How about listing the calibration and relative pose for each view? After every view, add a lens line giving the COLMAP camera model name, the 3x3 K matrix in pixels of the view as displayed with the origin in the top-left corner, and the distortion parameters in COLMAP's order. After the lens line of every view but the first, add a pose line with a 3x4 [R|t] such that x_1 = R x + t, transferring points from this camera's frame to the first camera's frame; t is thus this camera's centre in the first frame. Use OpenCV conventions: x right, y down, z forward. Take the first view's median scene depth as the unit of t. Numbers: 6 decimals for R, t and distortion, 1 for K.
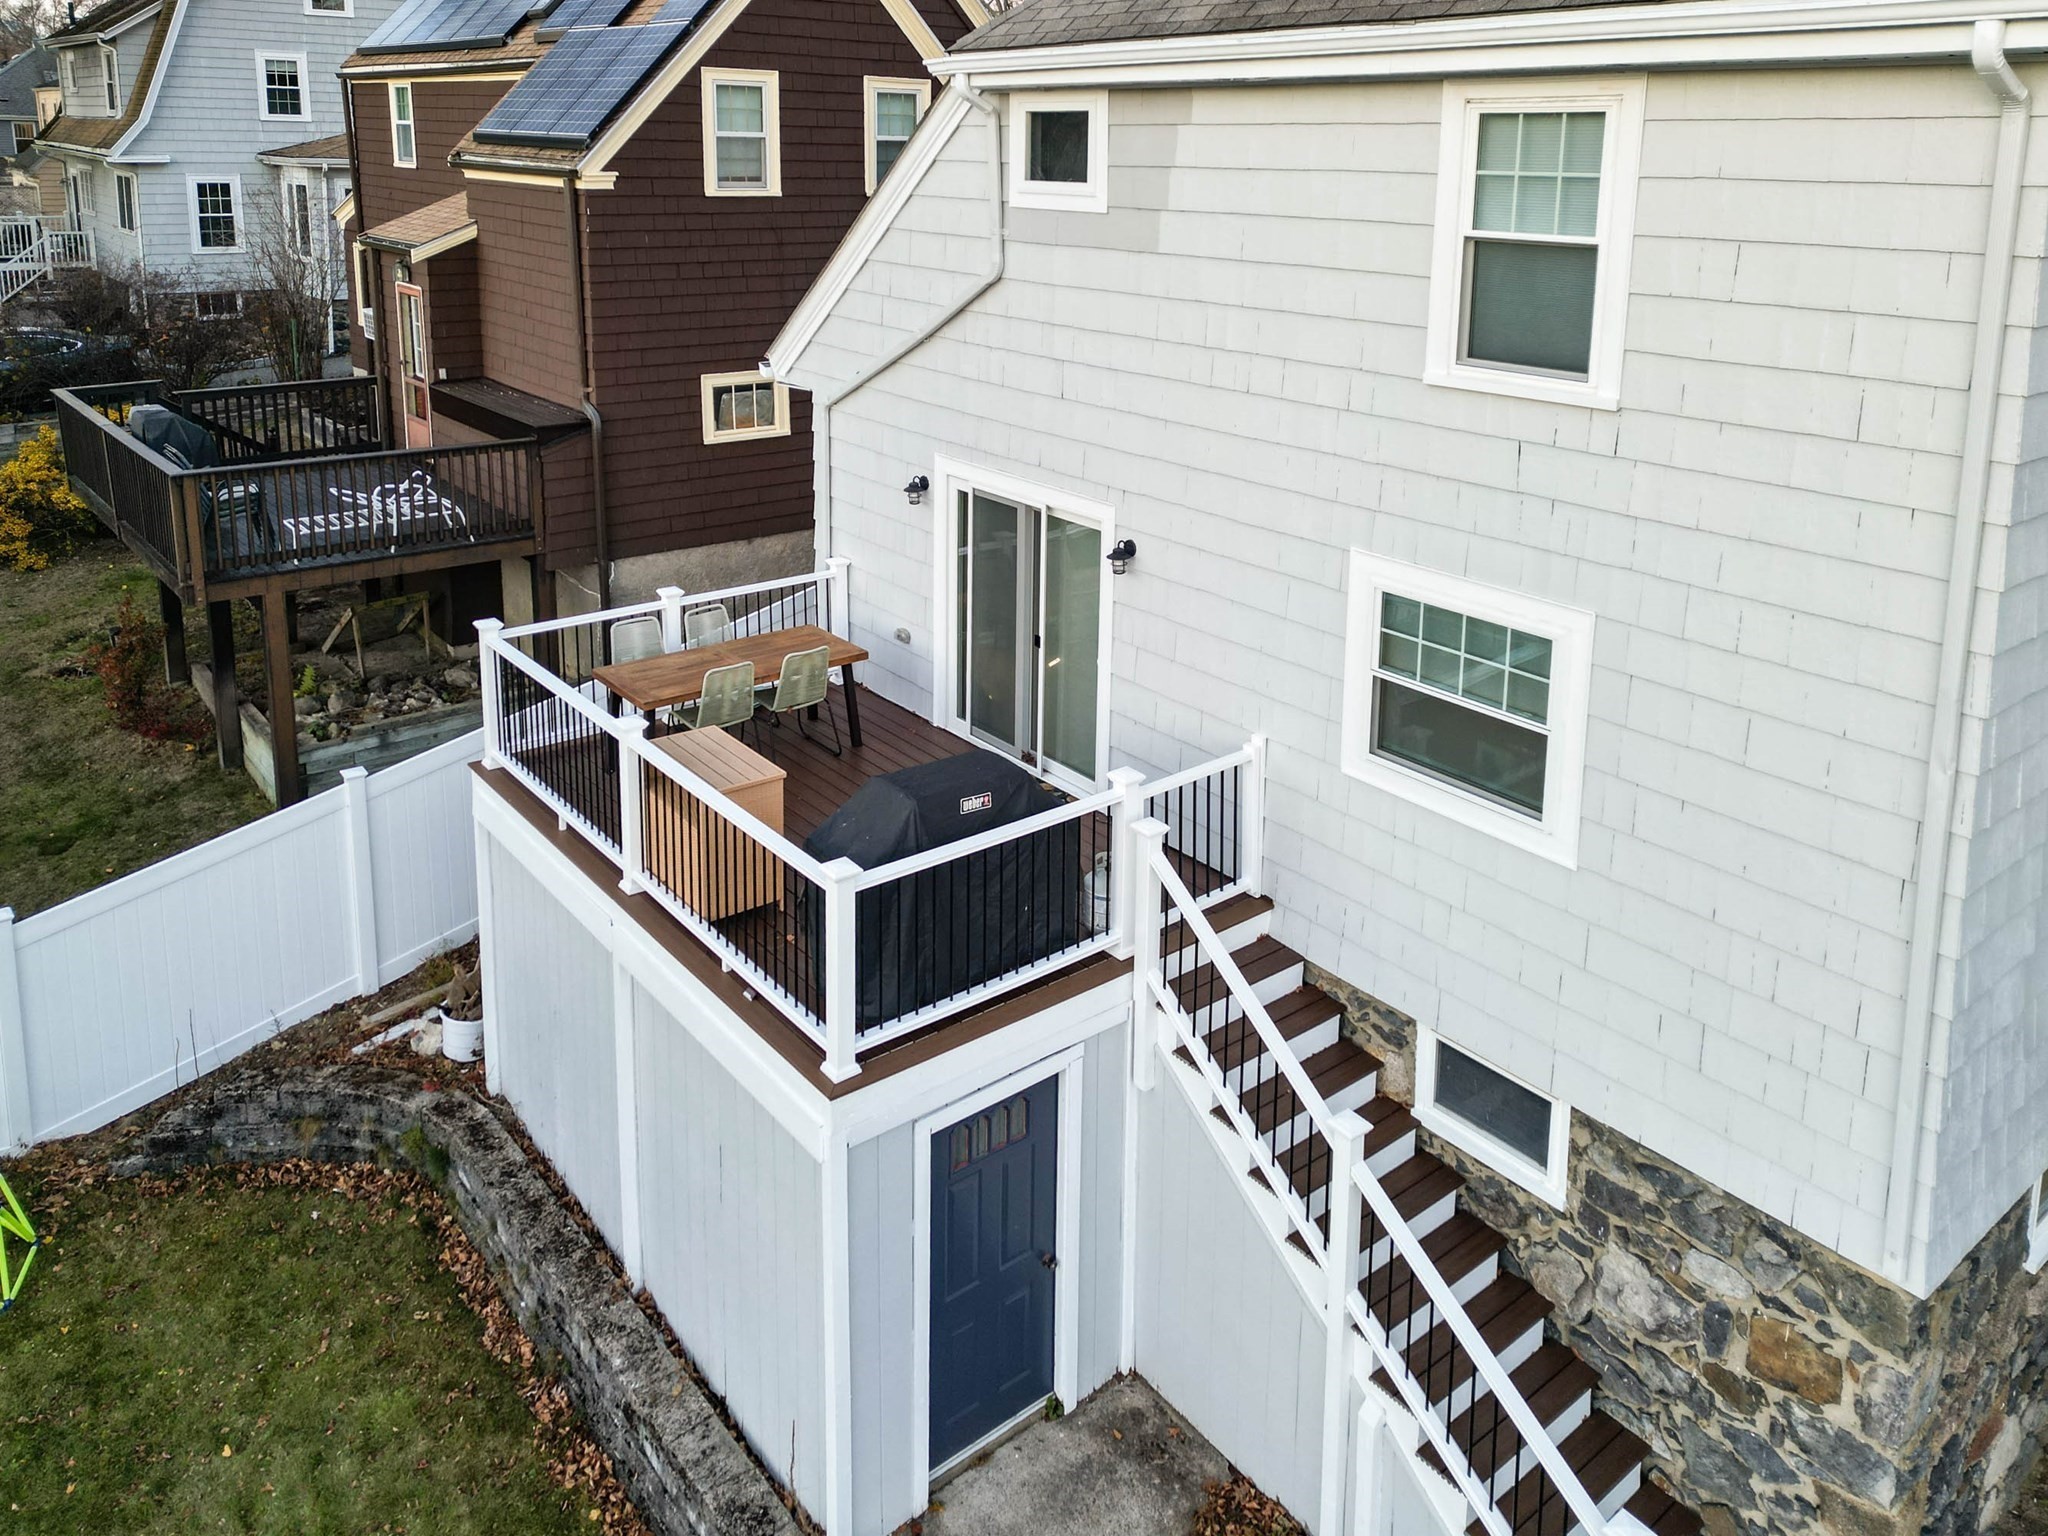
lens RADIAL K [[1464.3, 0, 1063.6], [0, 1464.3, 441.3], [0, 0, 1]] dist [0.094189, -0.054119]
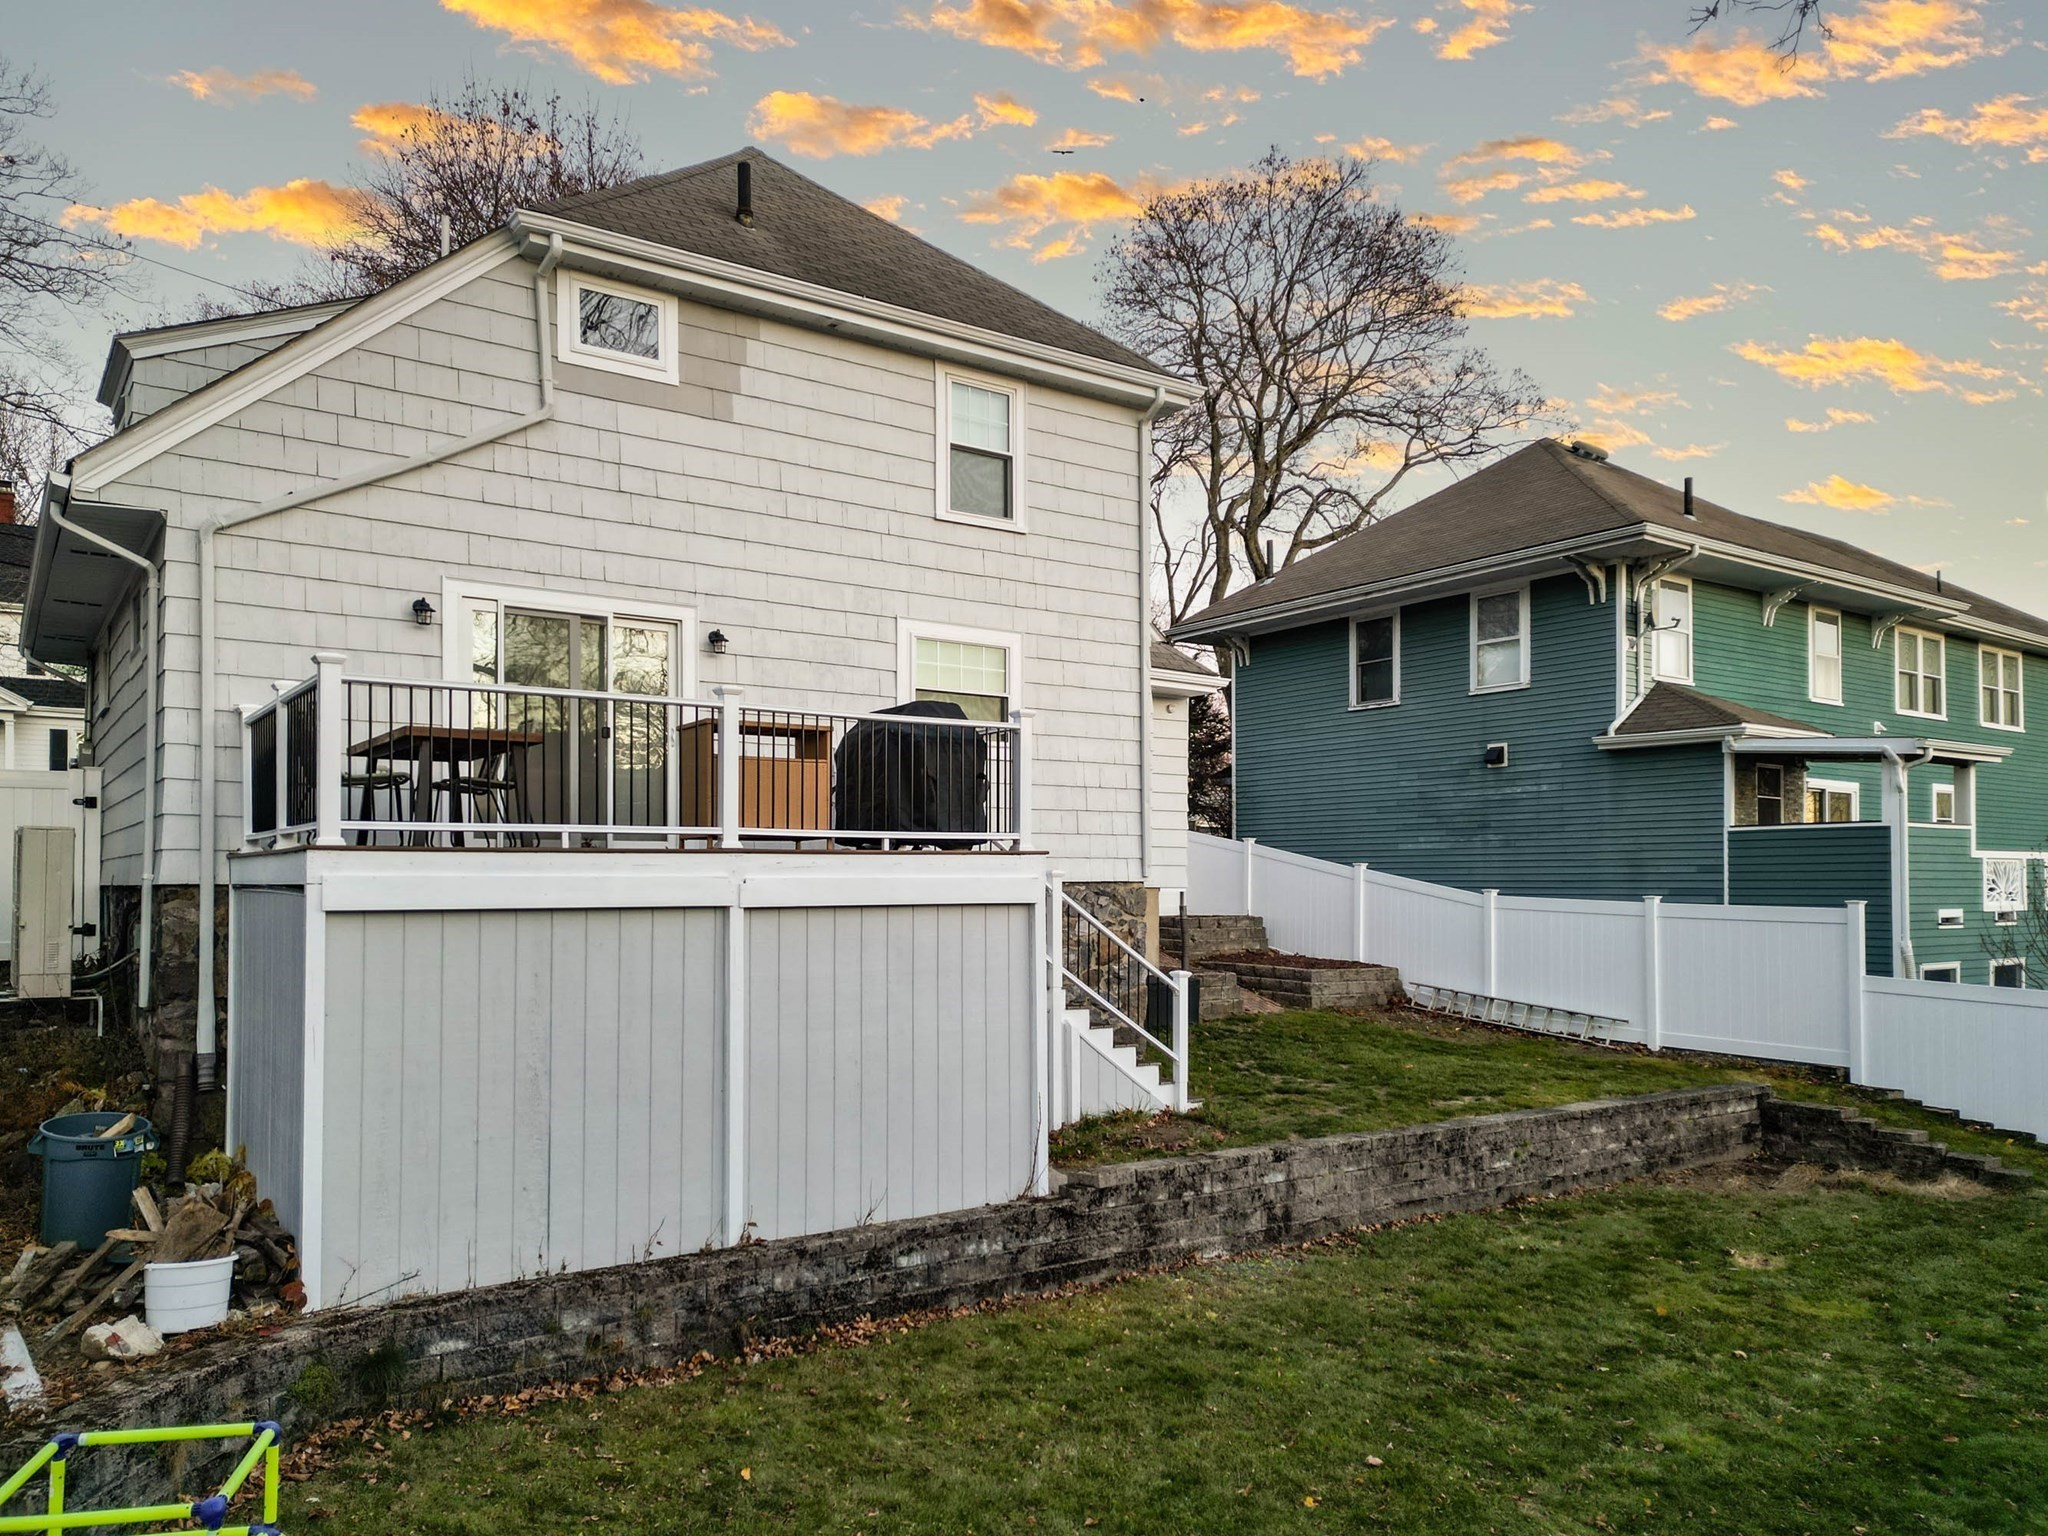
lens RADIAL K [[1464.3, 0, 1006.5], [0, 1464.3, 846.4], [0, 0, 1]] dist [0.094189, -0.054119]
pose [[0.085308, 0.020194, 0.996150, -1.339332], [0.200736, 0.978945, -0.037036, 0.381861], [-0.975924, 0.203122, 0.079458, 0.719316]]
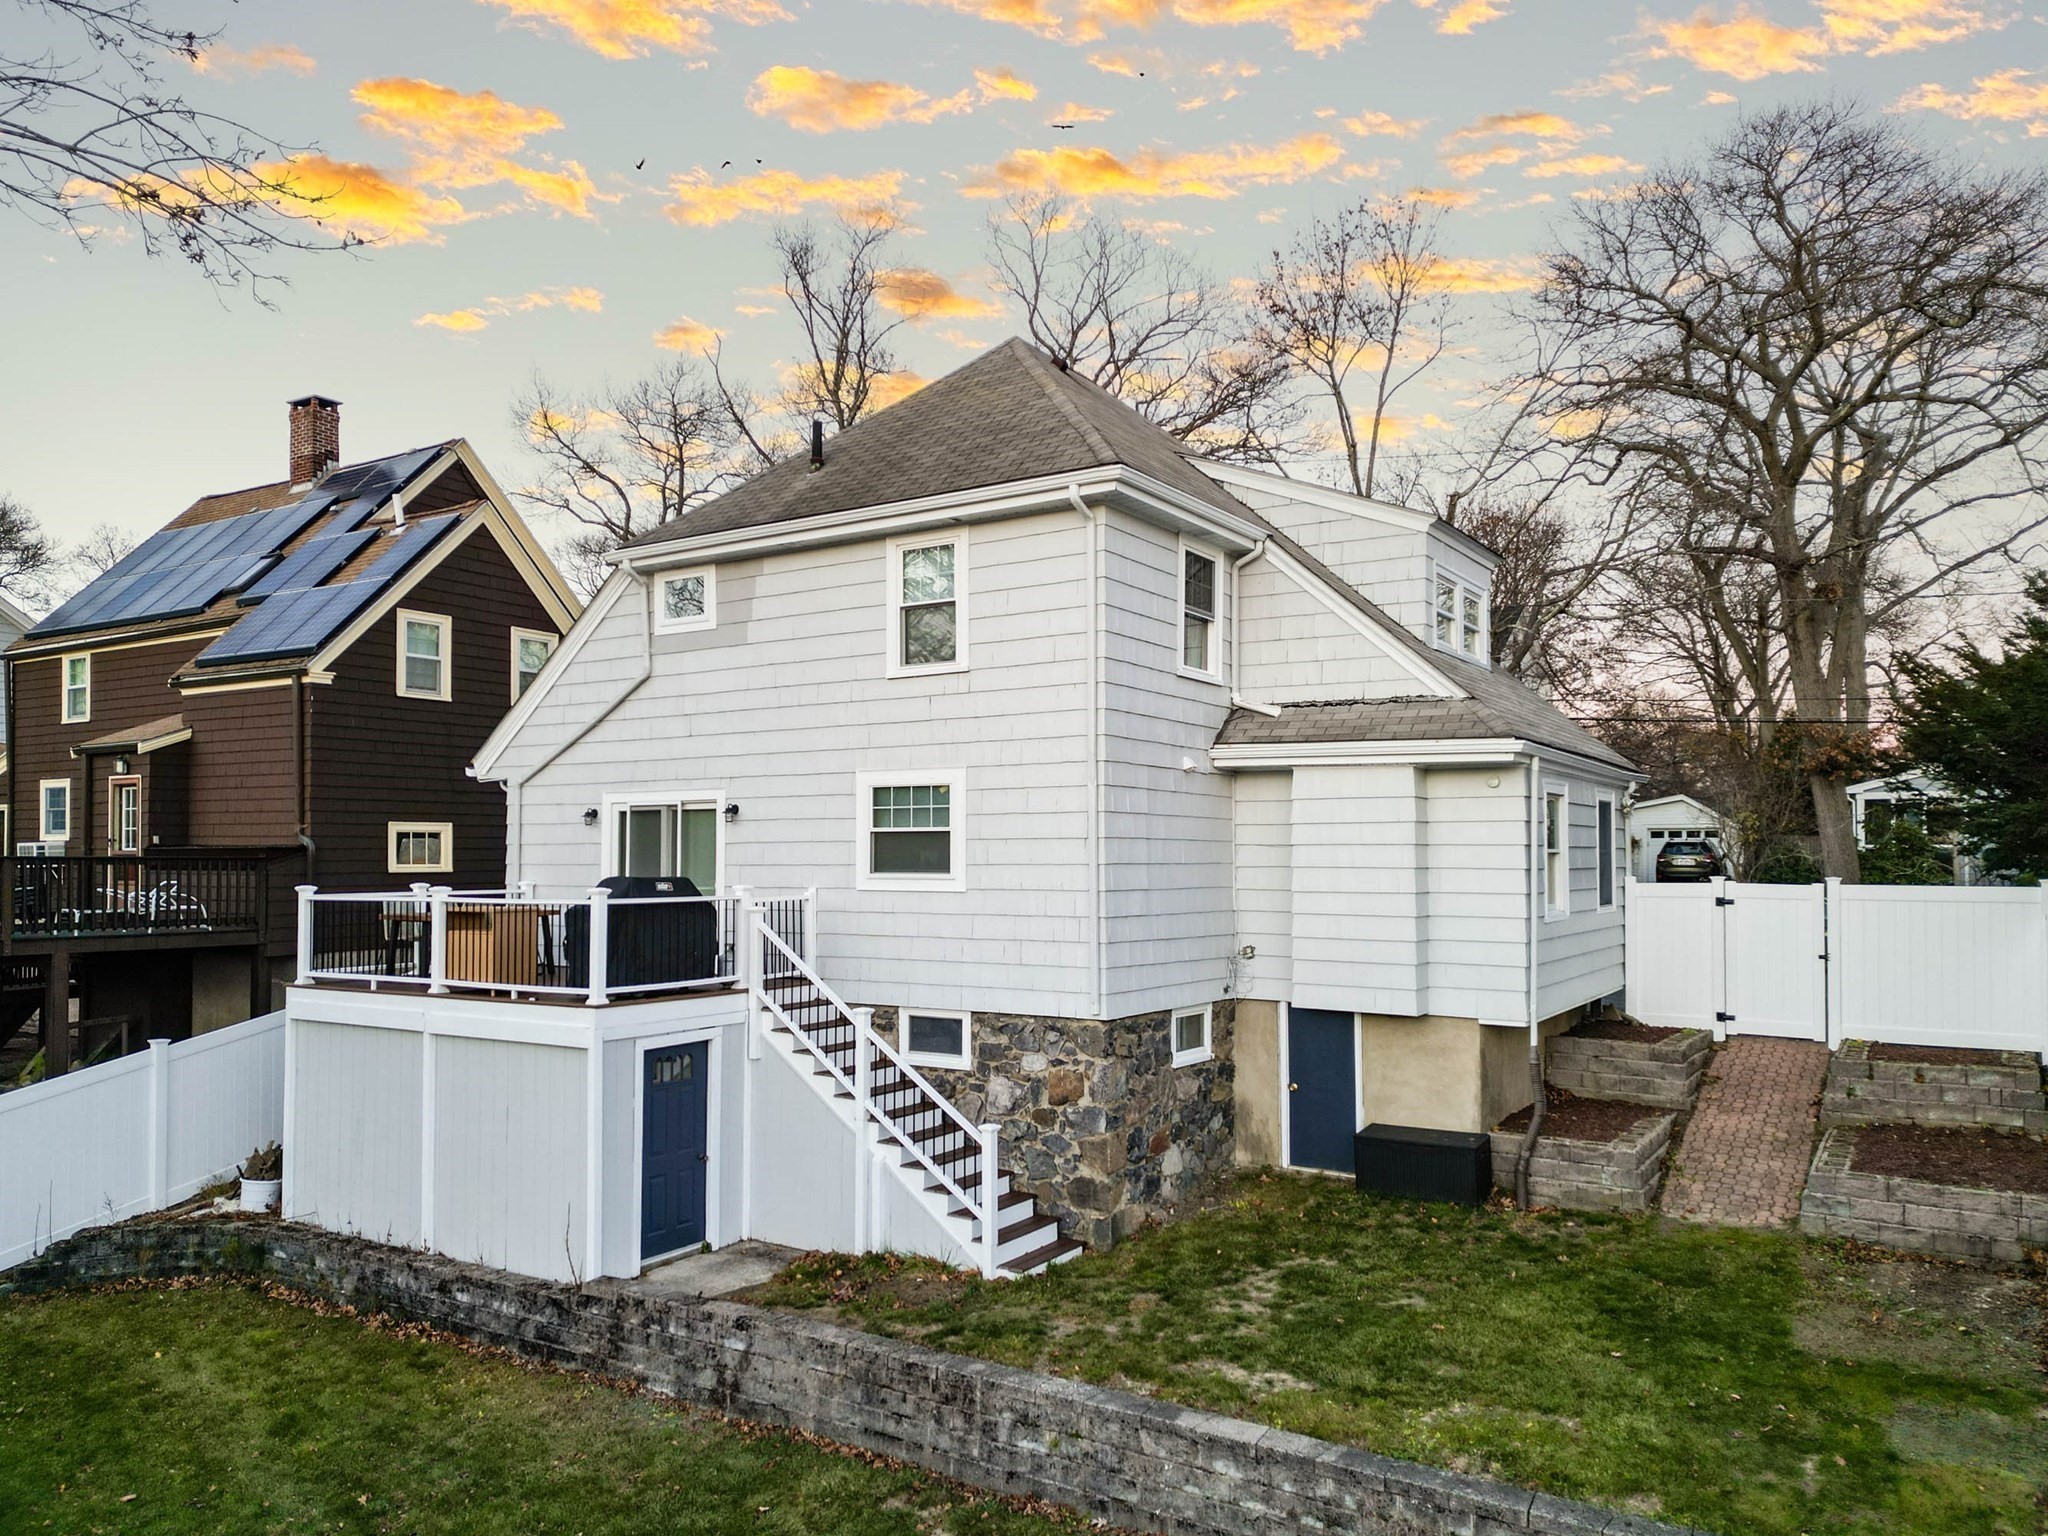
lens RADIAL K [[1464.3, 0, 988.9], [0, 1464.3, 808.1], [0, 0, 1]] dist [0.094189, -0.054119]
pose [[0.964049, -0.004185, 0.265693, -0.137180], [0.065563, 0.972710, -0.222567, 0.512594], [-0.257511, 0.231985, 0.938014, -0.779746]]
